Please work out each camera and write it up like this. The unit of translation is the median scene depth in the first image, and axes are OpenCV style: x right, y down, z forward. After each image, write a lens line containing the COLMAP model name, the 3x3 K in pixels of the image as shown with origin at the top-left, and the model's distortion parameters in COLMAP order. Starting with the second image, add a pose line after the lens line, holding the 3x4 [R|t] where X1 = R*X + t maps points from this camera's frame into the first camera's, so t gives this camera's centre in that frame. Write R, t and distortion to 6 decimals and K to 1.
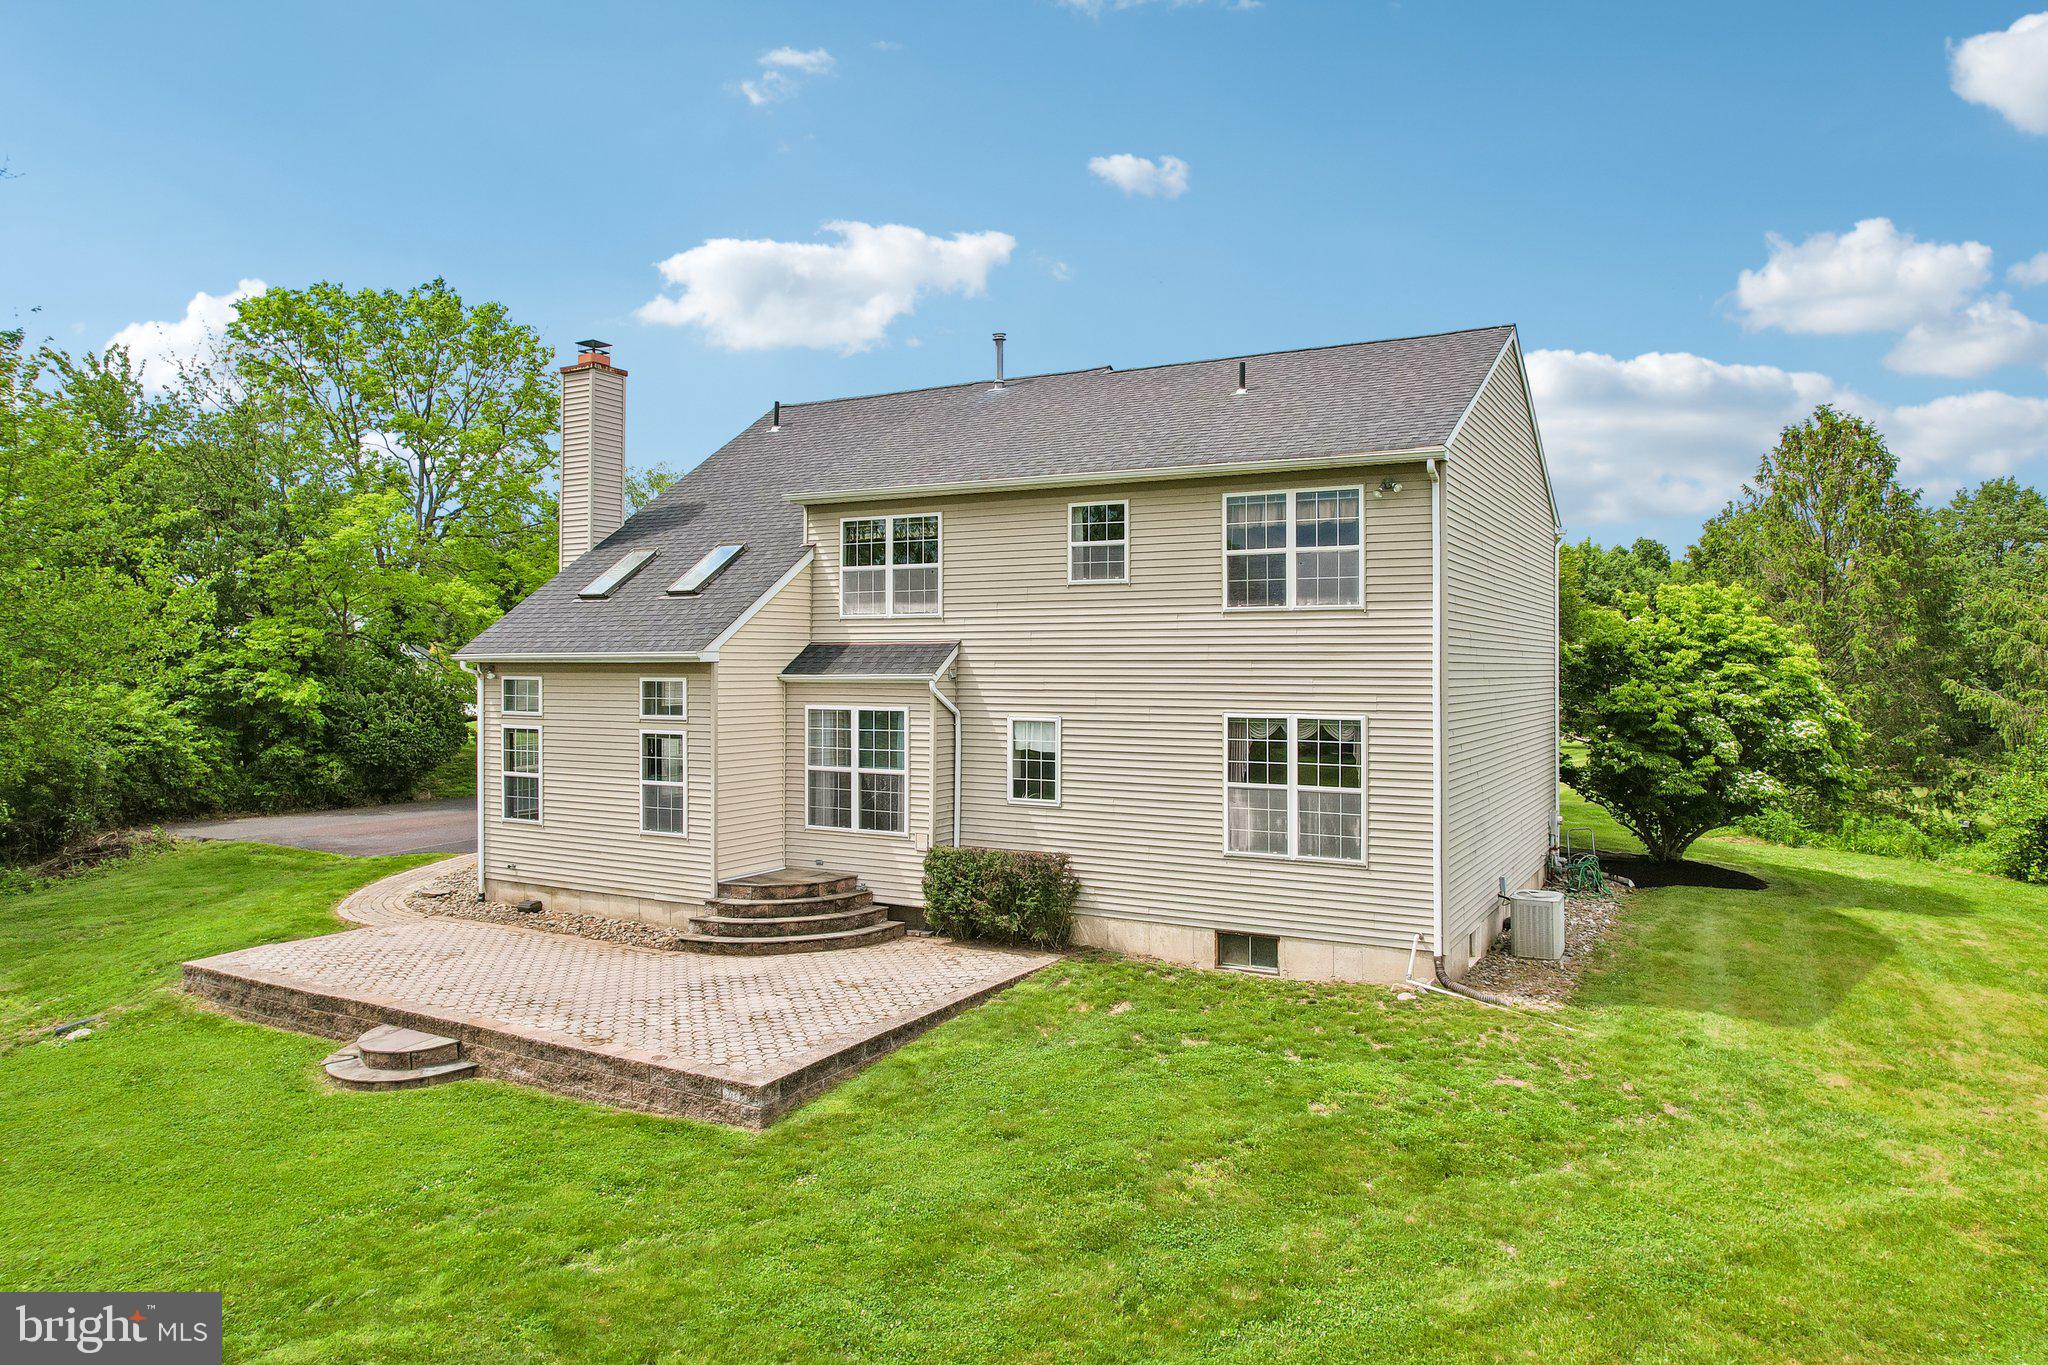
lens RADIAL K [[1308.4, 0, 1032.1], [0, 1308.4, 686.6], [0, 0, 1]] dist [-0.079306, 0.070895]
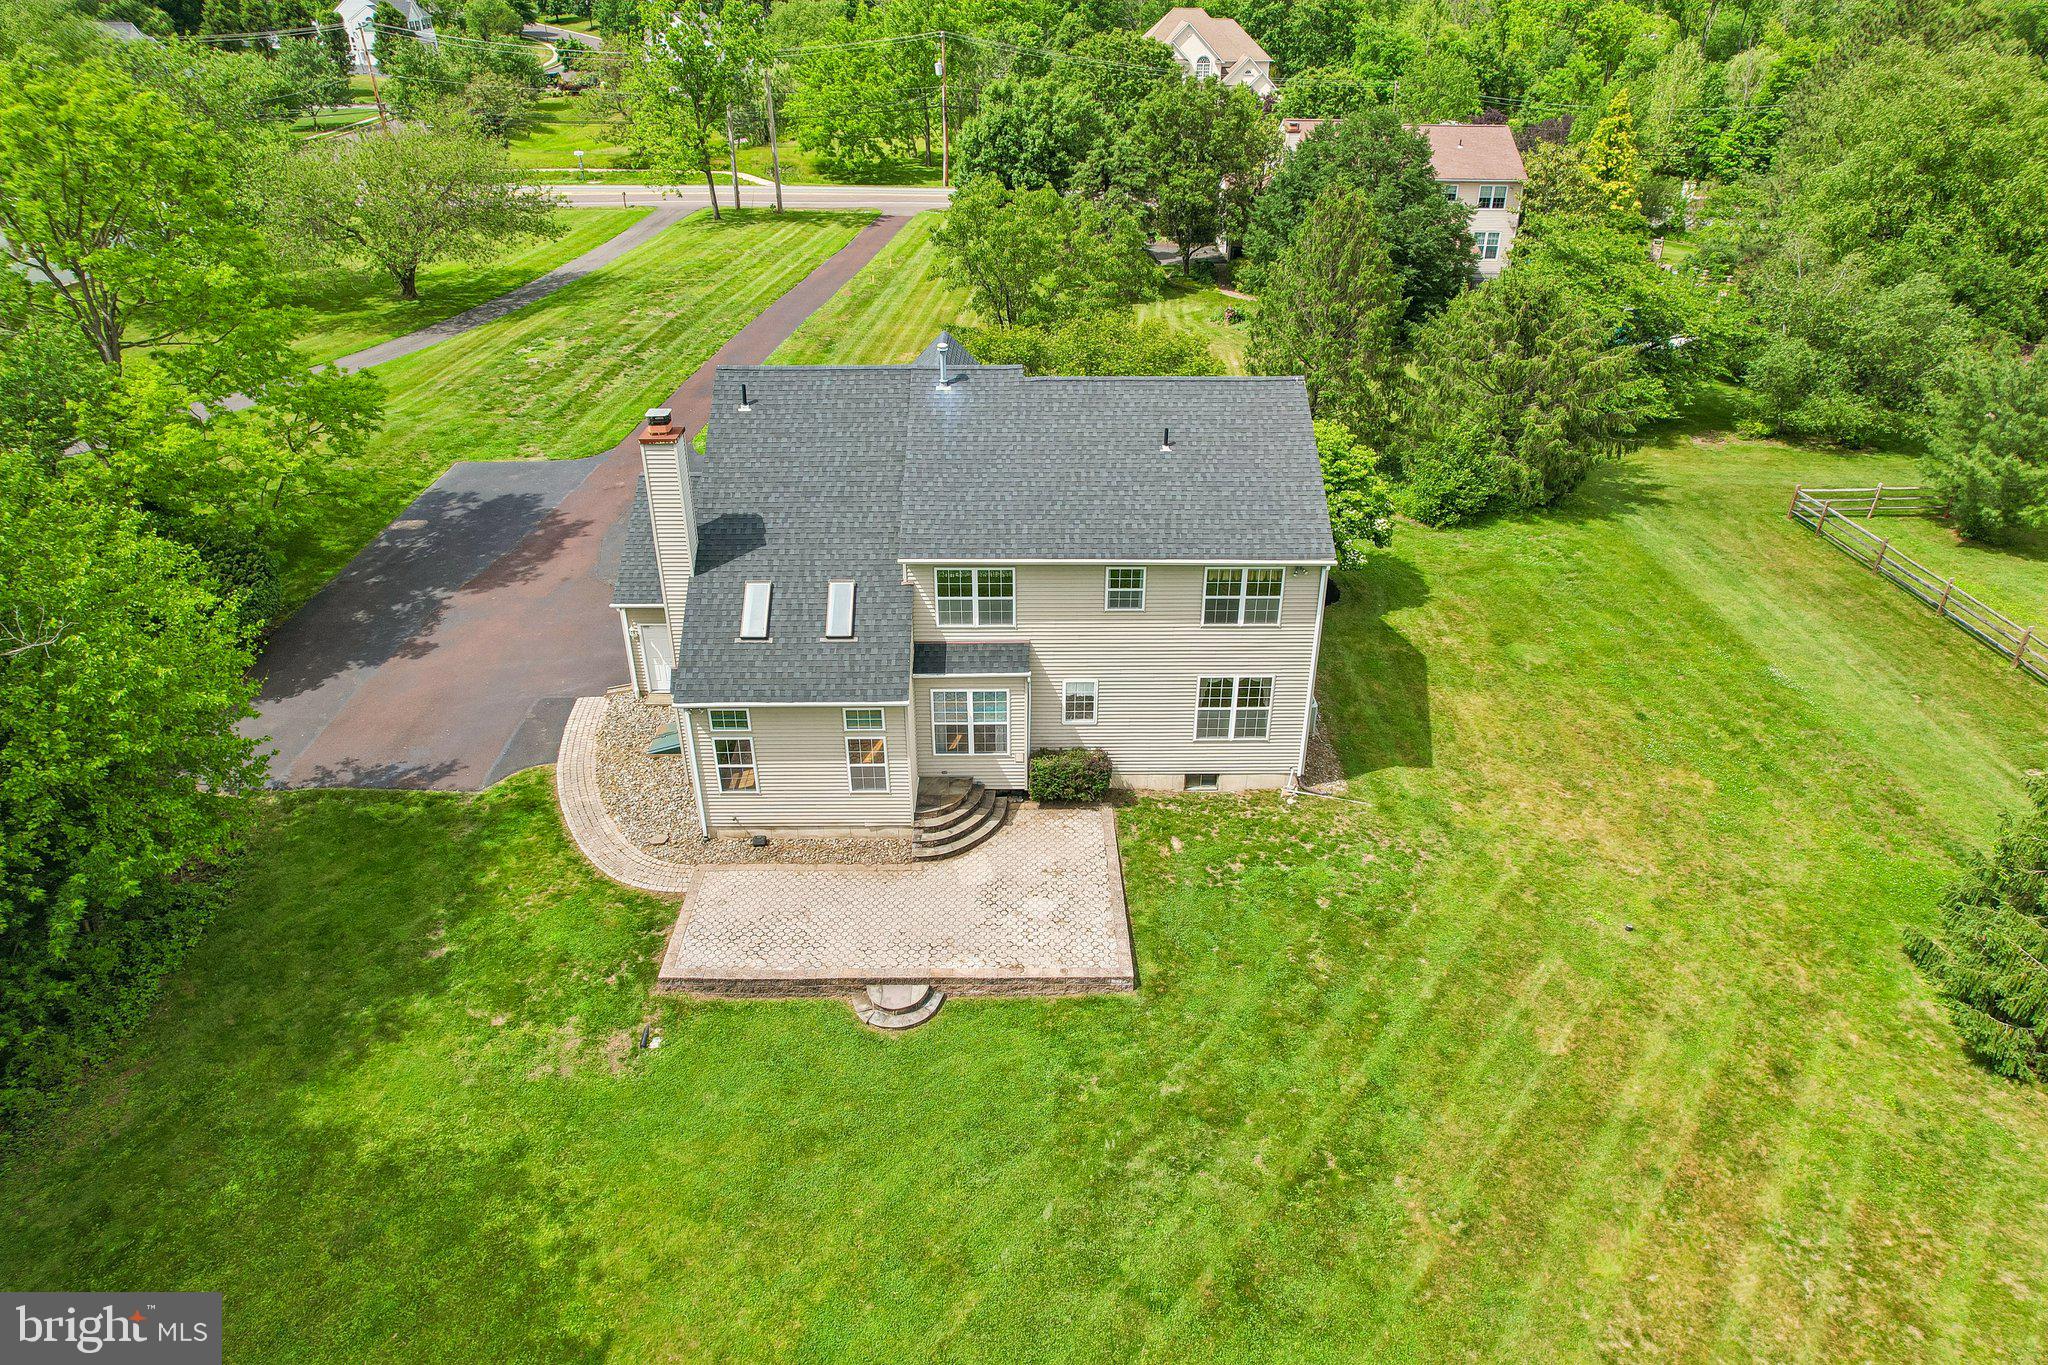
lens RADIAL K [[1308.4, 0, 1032.1], [0, 1308.4, 686.6], [0, 0, 1]] dist [-0.079306, 0.070895]
pose [[0.871706, -0.246811, 0.423337, -0.804192], [0.008028, 0.870976, 0.491260, -0.834935], [-0.489964, -0.424836, 0.761216, -0.282886]]
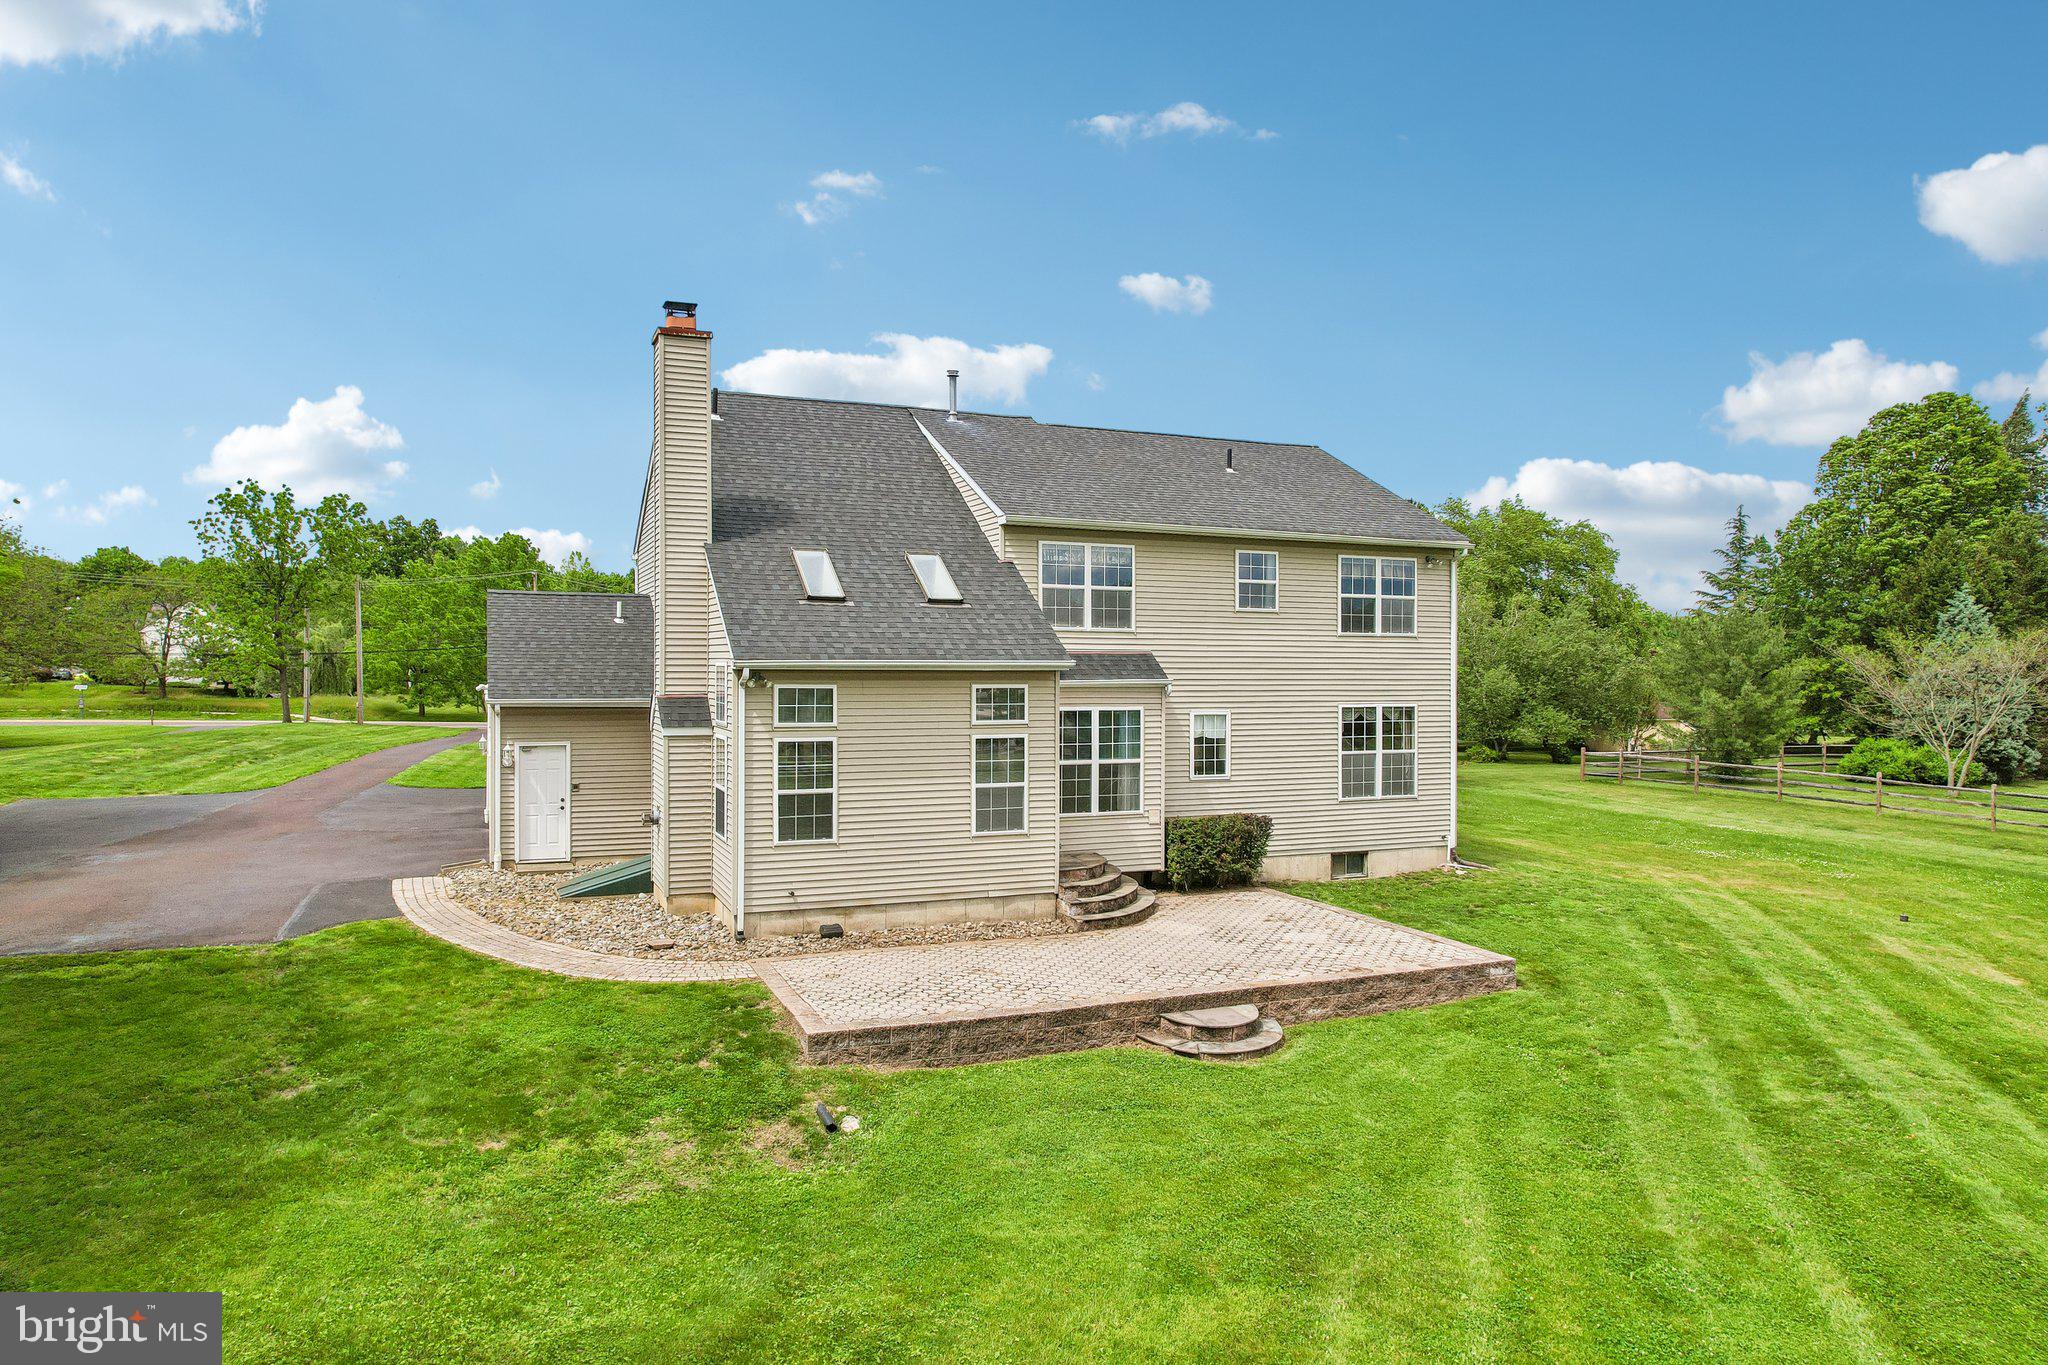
lens RADIAL K [[1319.6, 0, 1024.0], [0, 1319.6, 682.5], [0, 0, 1]] dist [-0.082075, 0.053005]
pose [[0.629538, -0.011609, 0.776883, -1.167307], [0.006508, 0.999932, 0.009668, -0.020092], [-0.776943, -0.001031, 0.629571, 0.330849]]
